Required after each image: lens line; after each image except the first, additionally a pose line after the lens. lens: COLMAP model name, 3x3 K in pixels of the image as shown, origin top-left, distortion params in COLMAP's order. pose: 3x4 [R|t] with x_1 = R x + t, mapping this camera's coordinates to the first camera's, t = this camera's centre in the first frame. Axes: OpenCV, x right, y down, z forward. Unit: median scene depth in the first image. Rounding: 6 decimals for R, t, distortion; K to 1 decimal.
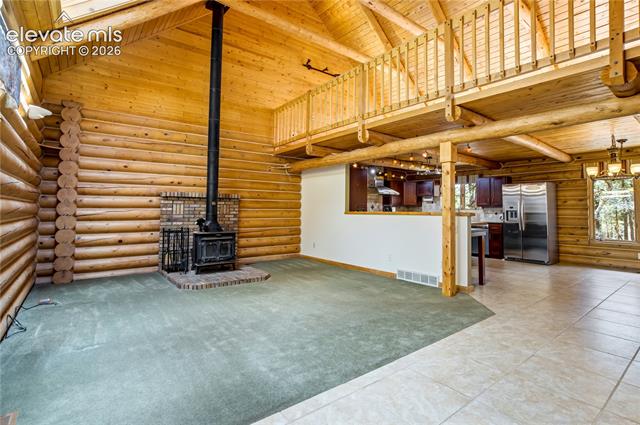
lens RADIAL K [[314.2, 0, 317.8], [0, 314.2, 194.6], [0, 0, 1]] dist [-0.045420, 0.022695]
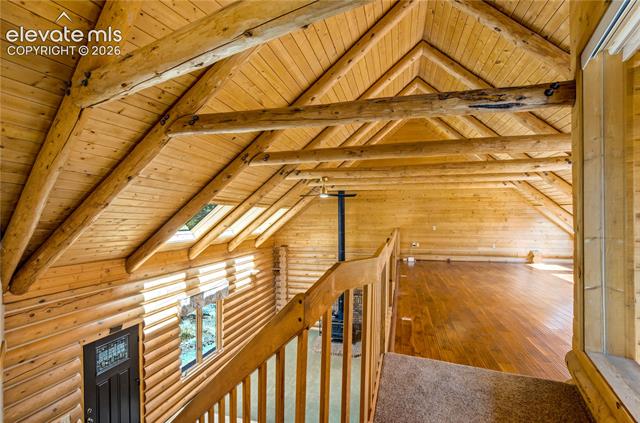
lens RADIAL K [[304.5, 0, 319.0], [0, 304.5, 230.2], [0, 0, 1]] dist [-0.000053, 0.000231]
pose [[0.613505, 0.020599, -0.789422, 0.729745], [0.040788, 0.997499, 0.057727, -0.374901], [0.788637, -0.067614, 0.611131, -0.061571]]
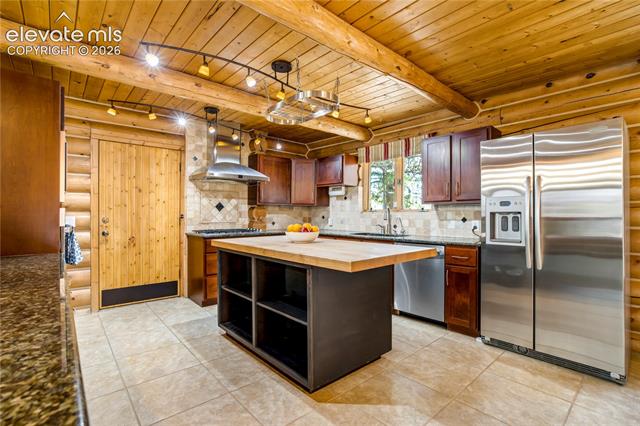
lens RADIAL K [[304.0, 0, 320.0], [0, 304.0, 213.0], [0, 0, 1]] dist [-0.038831, 0.021190]
pose [[0.997733, -0.004963, 0.067114, 0.403161], [0.002134, 0.999108, 0.042162, 0.039666], [-0.067264, -0.041923, 0.996854, 0.692619]]
